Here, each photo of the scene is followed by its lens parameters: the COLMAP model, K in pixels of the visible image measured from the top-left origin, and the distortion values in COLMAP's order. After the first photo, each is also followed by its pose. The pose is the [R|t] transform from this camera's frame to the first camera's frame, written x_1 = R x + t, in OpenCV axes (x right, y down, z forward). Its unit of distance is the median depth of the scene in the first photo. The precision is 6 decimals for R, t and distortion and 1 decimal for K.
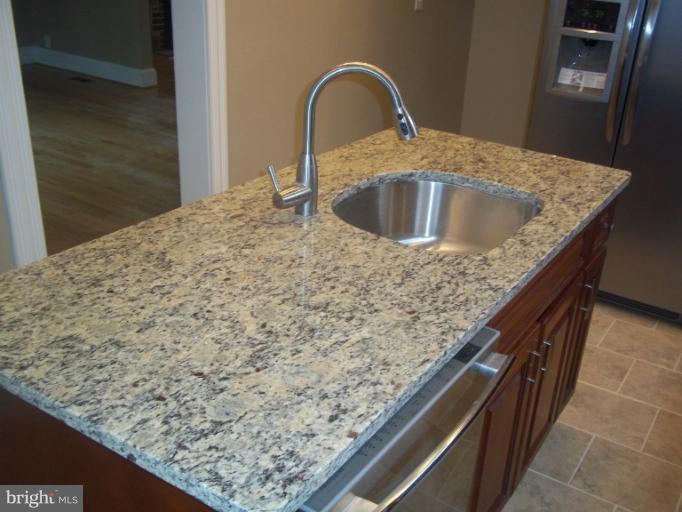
lens RADIAL K [[728.3, 0, 343.1], [0, 728.3, 253.3], [0, 0, 1]] dist [0.015905, 0.000000]
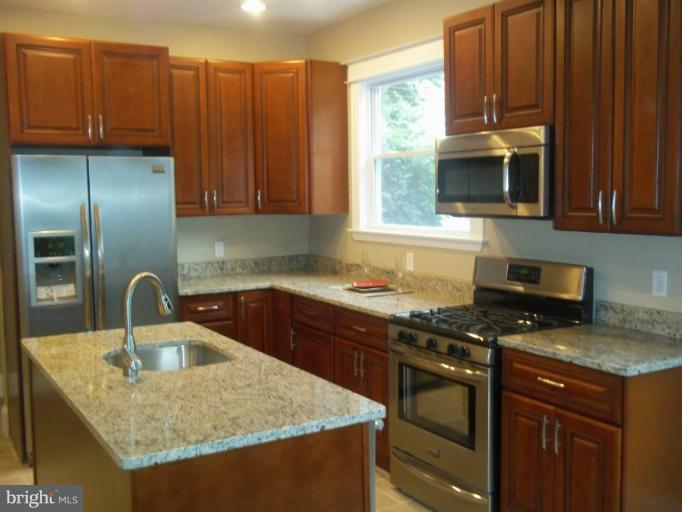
lens RADIAL K [[728.3, 0, 342.5], [0, 728.3, 256.3], [0, 0, 1]] dist [0.015905, 0.000000]
pose [[0.424068, -0.136071, 0.895350, -1.519103], [0.400910, 0.914704, -0.050872, -0.037036], [-0.812057, 0.380528, 0.442449, -0.139381]]
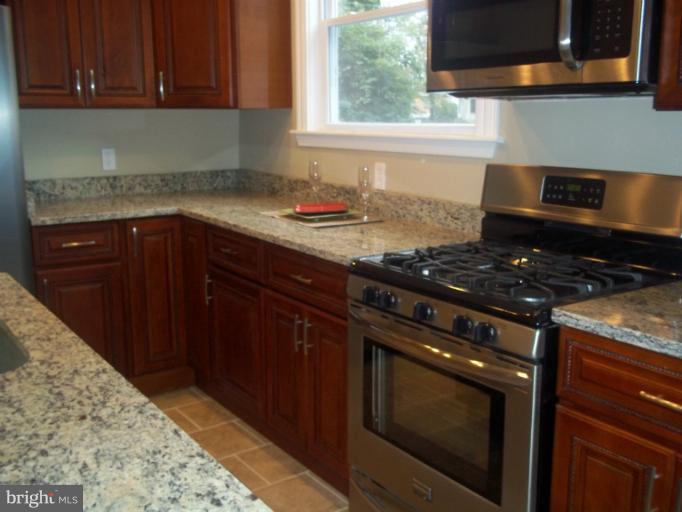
lens RADIAL K [[728.3, 0, 342.0], [0, 728.3, 256.3], [0, 0, 1]] dist [0.015905, 0.000000]
pose [[0.374520, -0.226518, 0.899124, -0.497235], [0.399194, 0.914620, 0.064142, -0.023301], [-0.836886, 0.334903, 0.432968, 0.315947]]
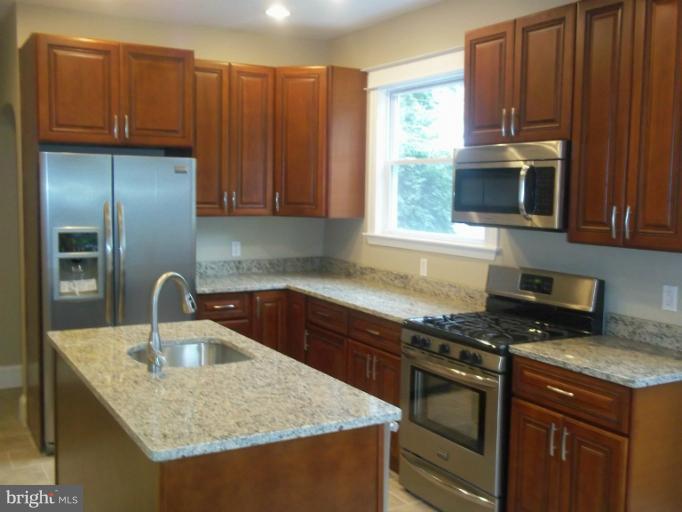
lens RADIAL K [[728.3, 0, 342.7], [0, 728.3, 256.5], [0, 0, 1]] dist [0.015905, 0.000000]
pose [[0.438838, -0.122869, 0.890126, -1.590215], [0.371500, 0.926789, -0.055222, -0.061030], [-0.818174, 0.354916, 0.452356, -0.150503]]
